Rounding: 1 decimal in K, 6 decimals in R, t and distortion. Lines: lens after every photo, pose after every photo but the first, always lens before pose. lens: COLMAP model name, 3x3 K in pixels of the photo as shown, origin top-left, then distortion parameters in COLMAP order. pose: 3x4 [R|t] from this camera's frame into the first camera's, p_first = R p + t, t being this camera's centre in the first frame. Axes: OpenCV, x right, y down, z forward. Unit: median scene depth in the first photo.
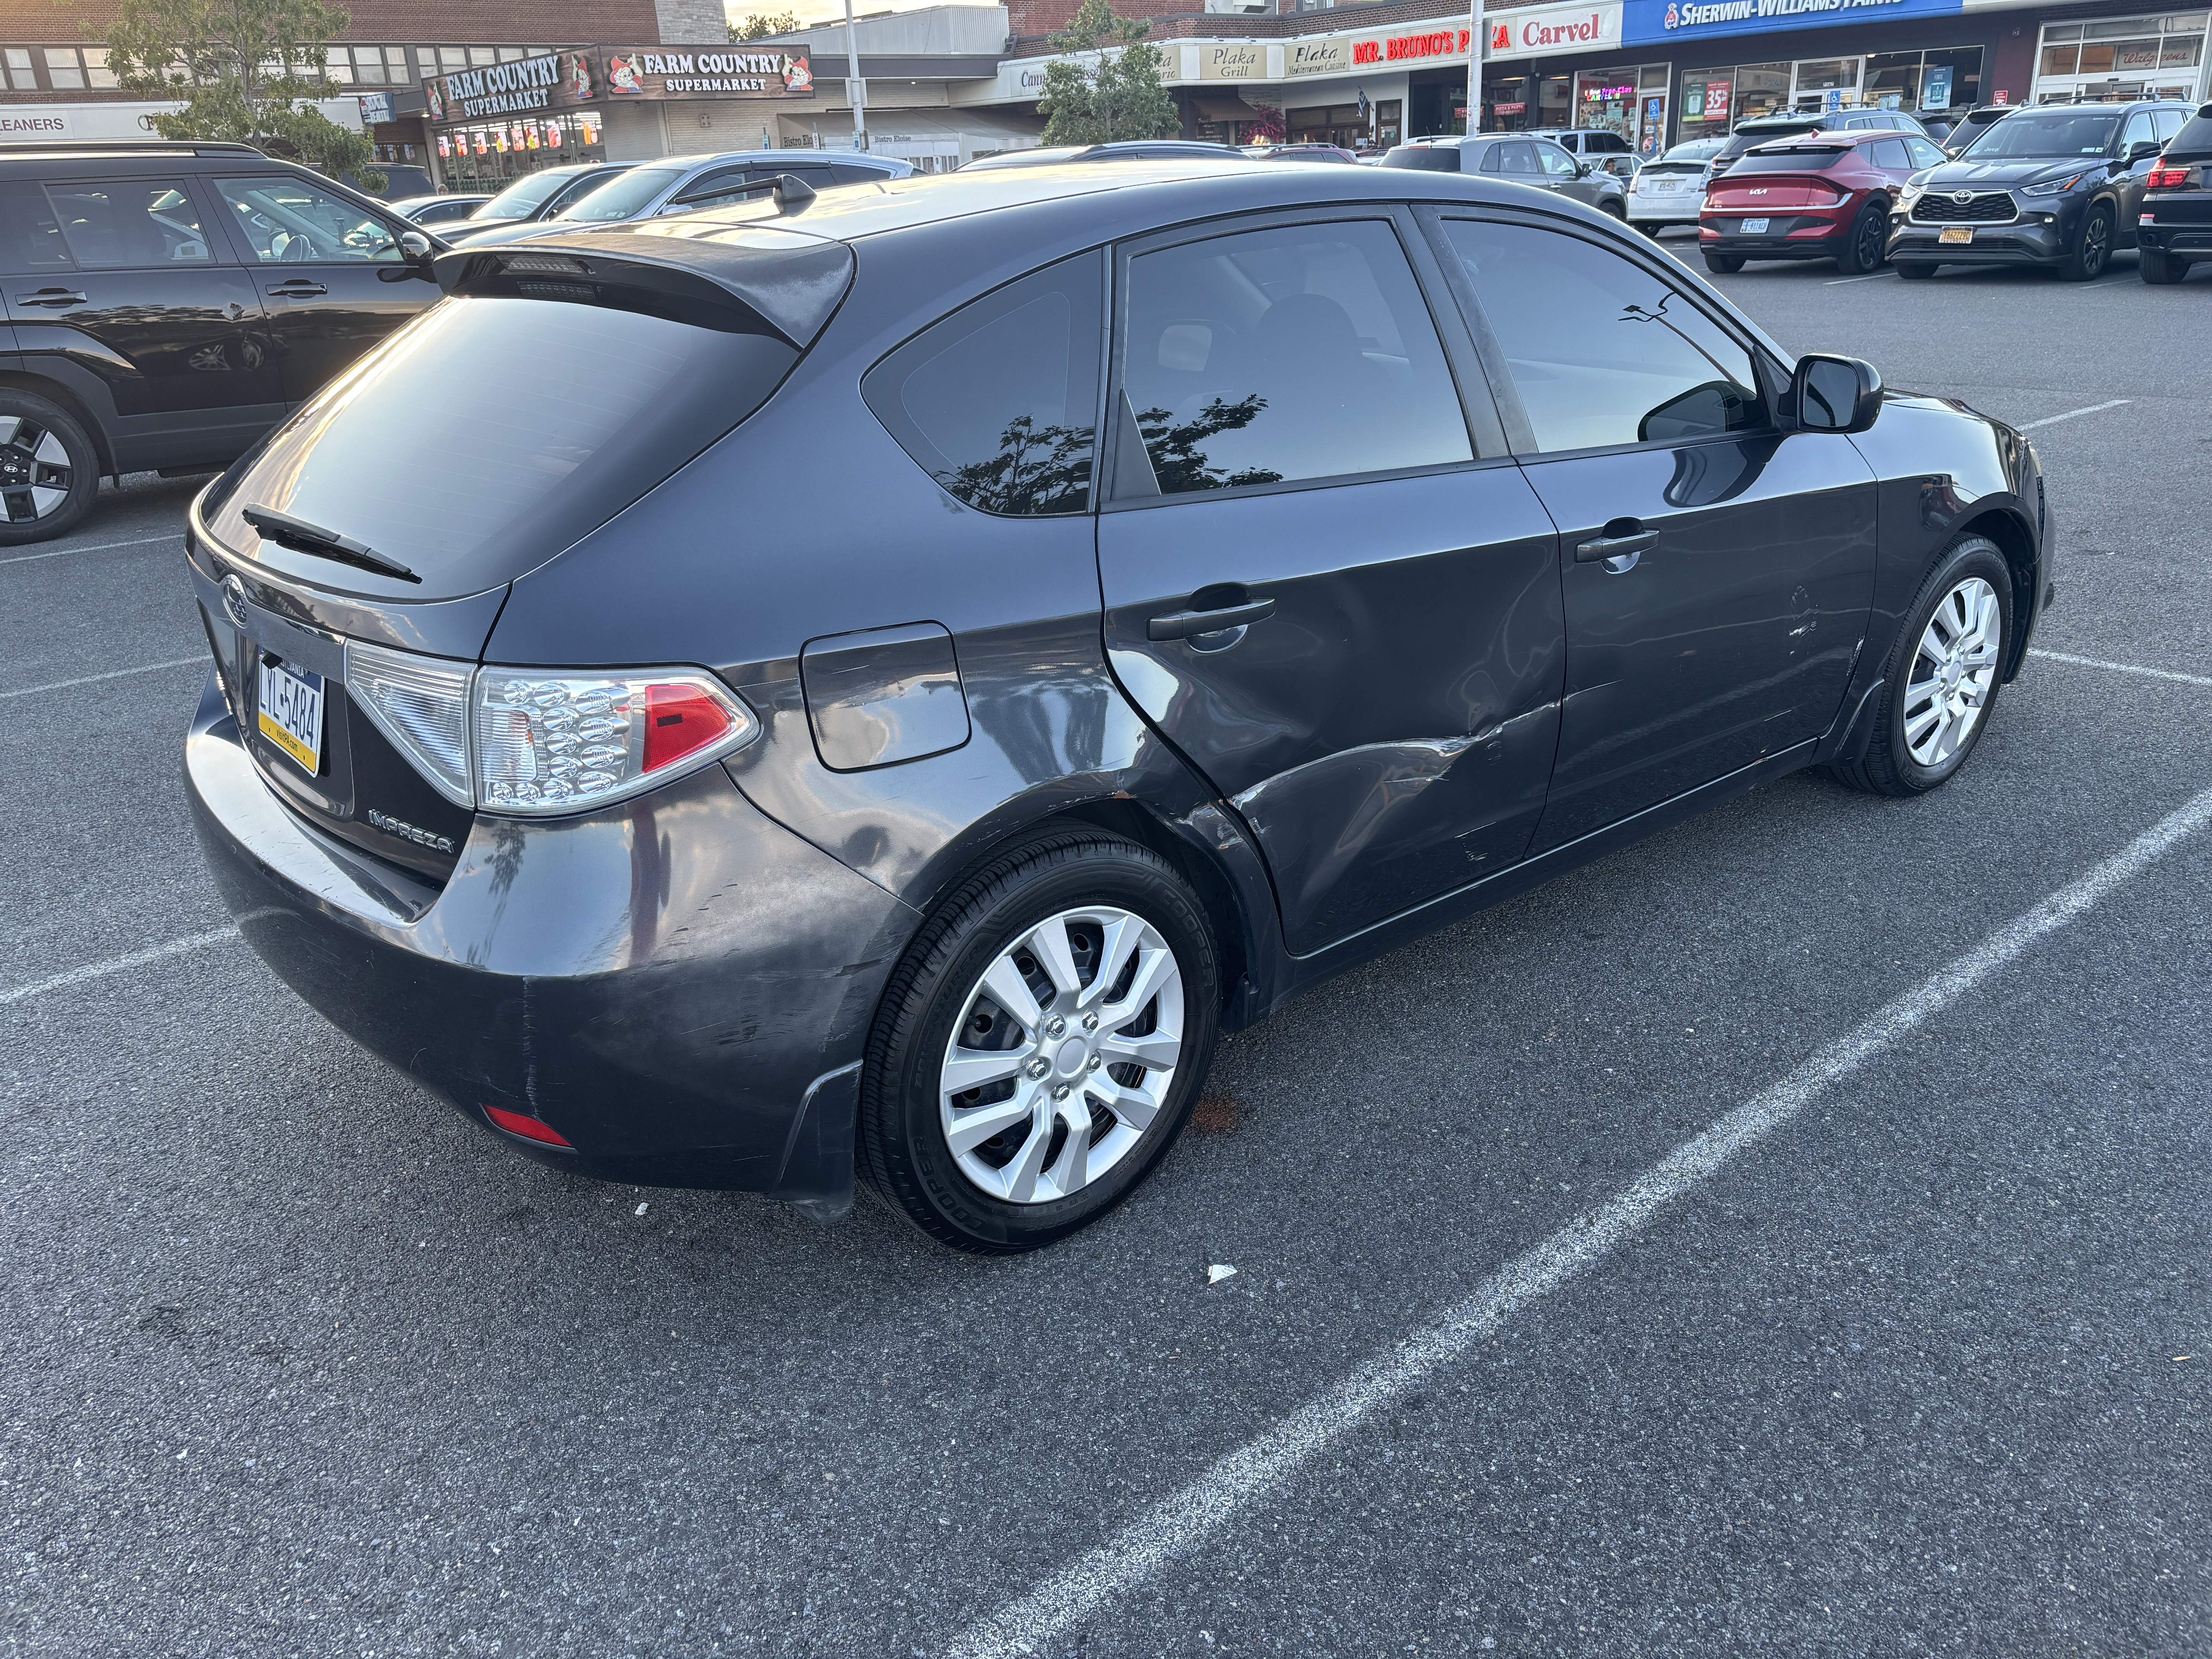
lens RADIAL K [[1679.7, 0, 1101.0], [0, 1679.7, 828.4], [0, 0, 1]] dist [0.041003, -0.041336]
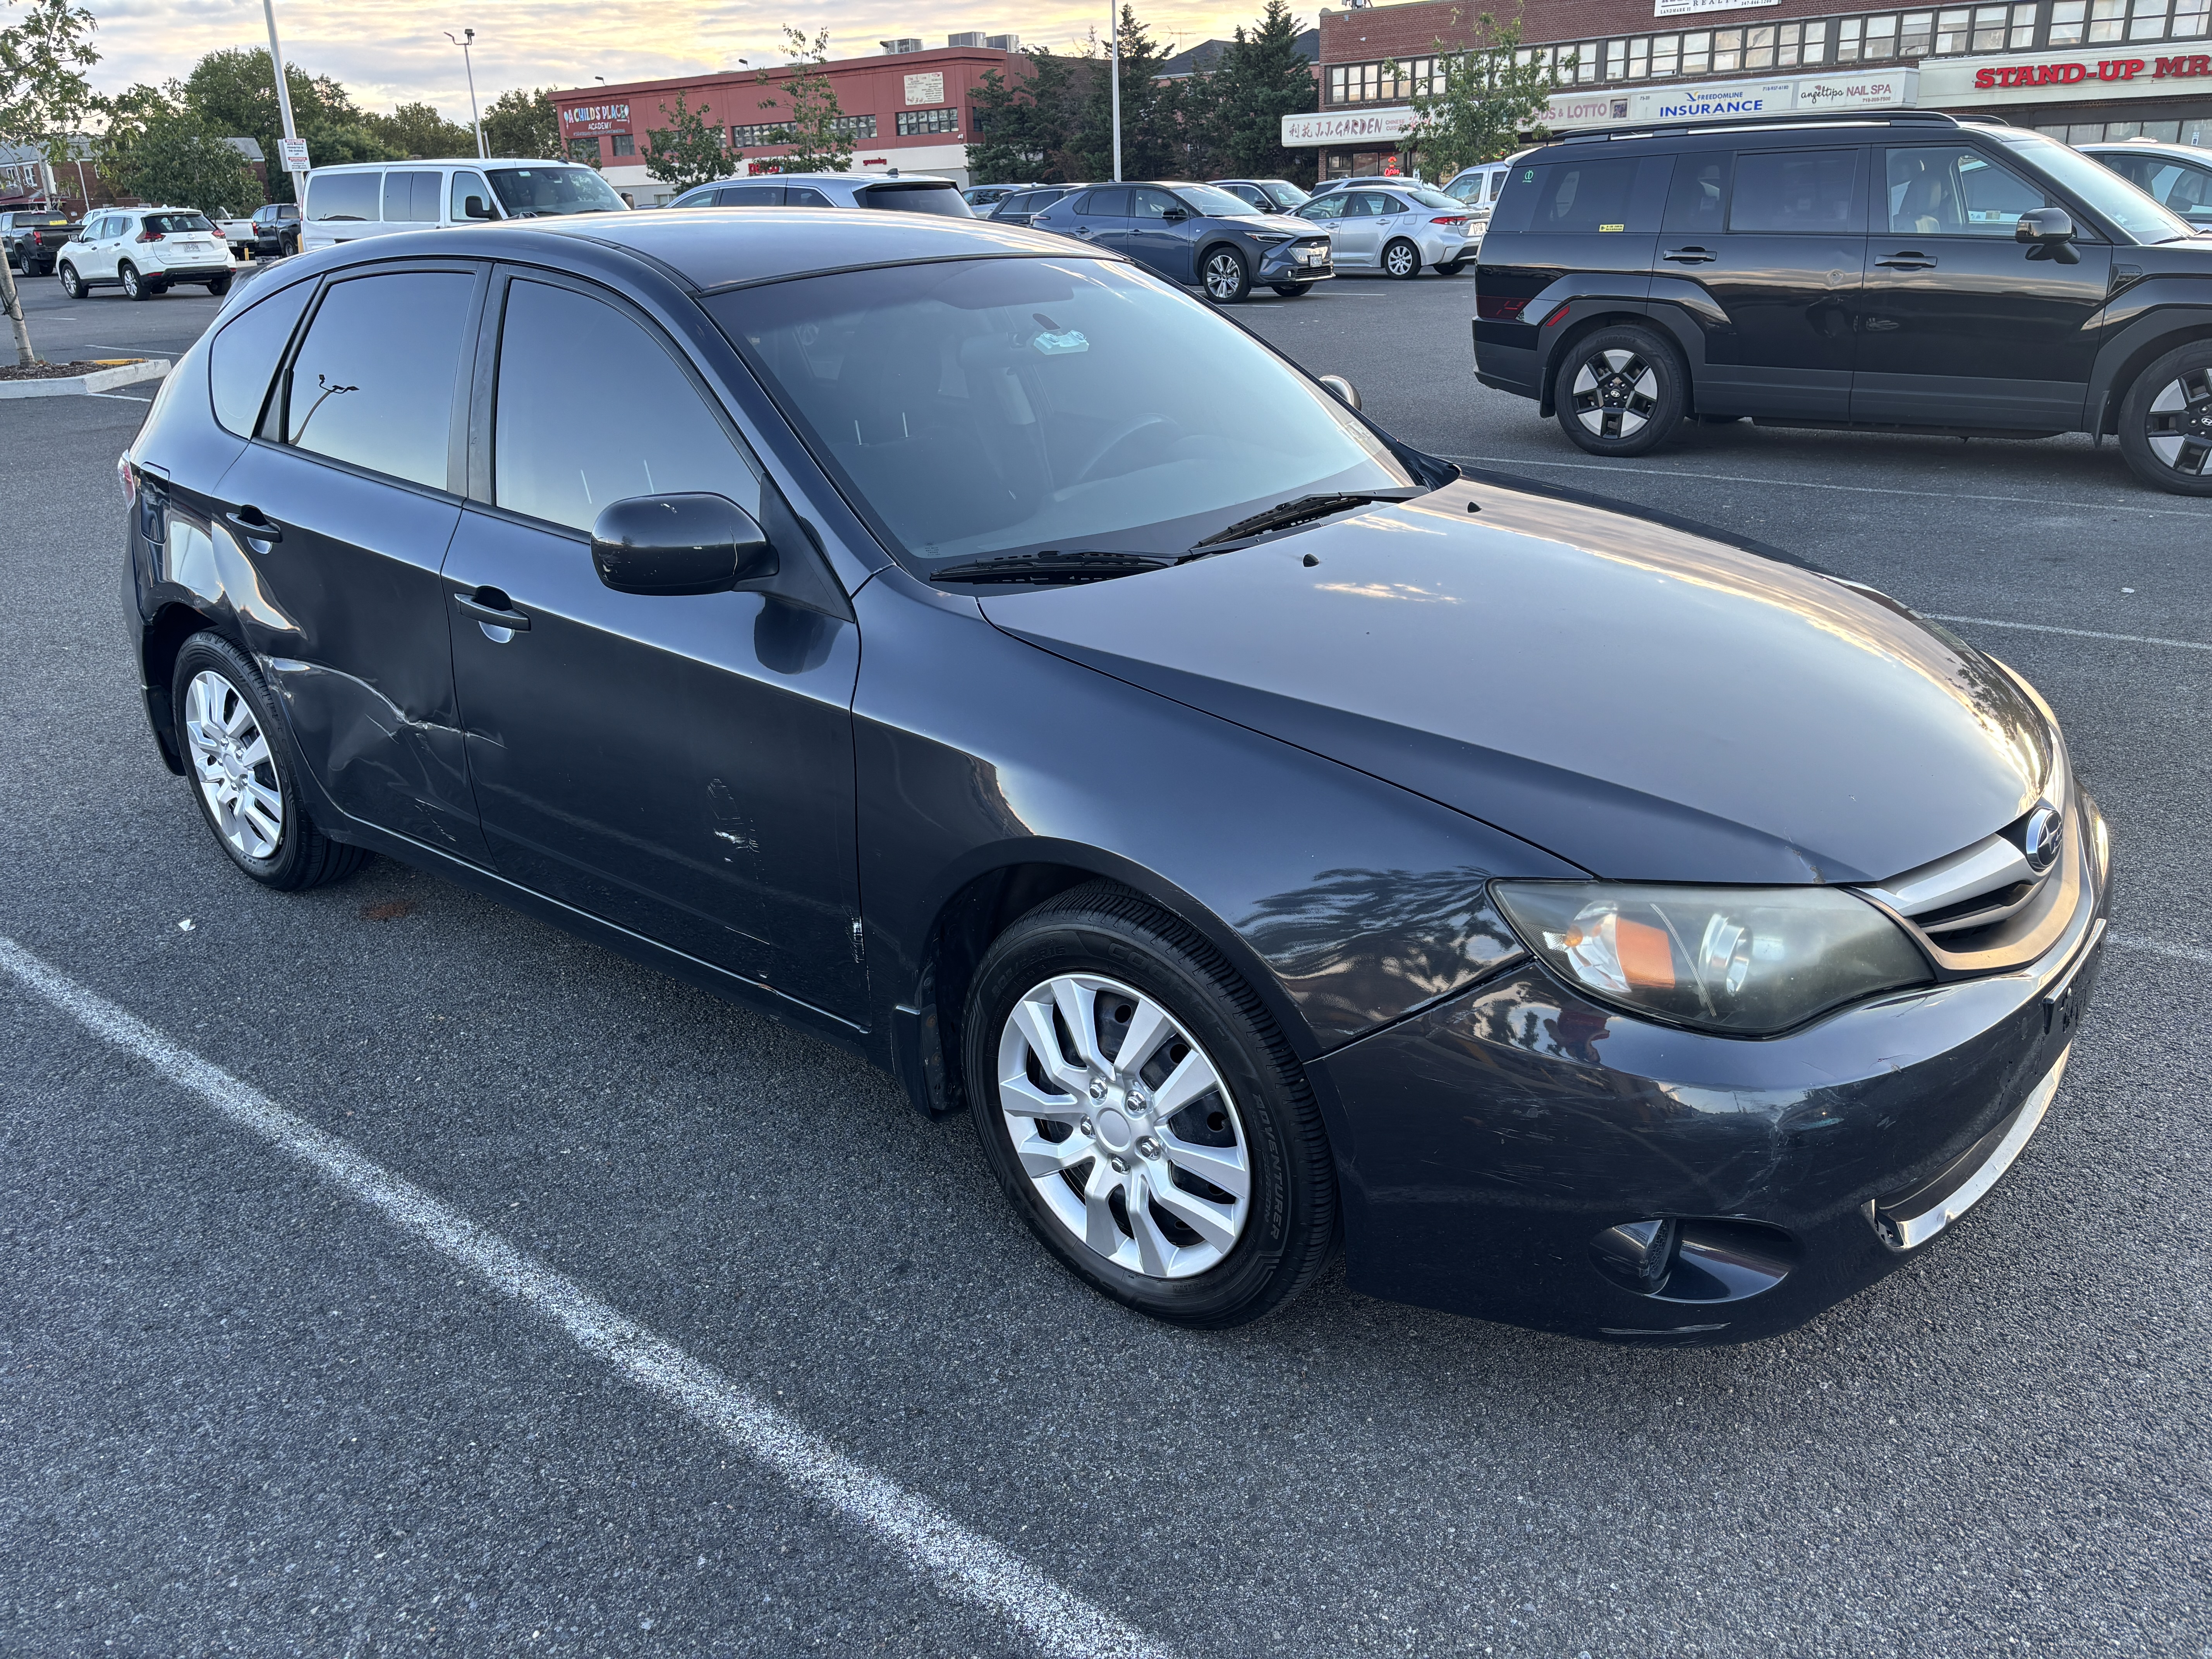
lens RADIAL K [[1679.7, 0, 1105.4], [0, 1679.7, 827.4], [0, 0, 1]] dist [0.041003, -0.041336]
pose [[0.172583, 0.374006, -0.911227, 0.462120], [-0.333211, 0.892735, 0.303307, -0.166749], [0.926923, 0.251285, 0.278694, 0.377683]]
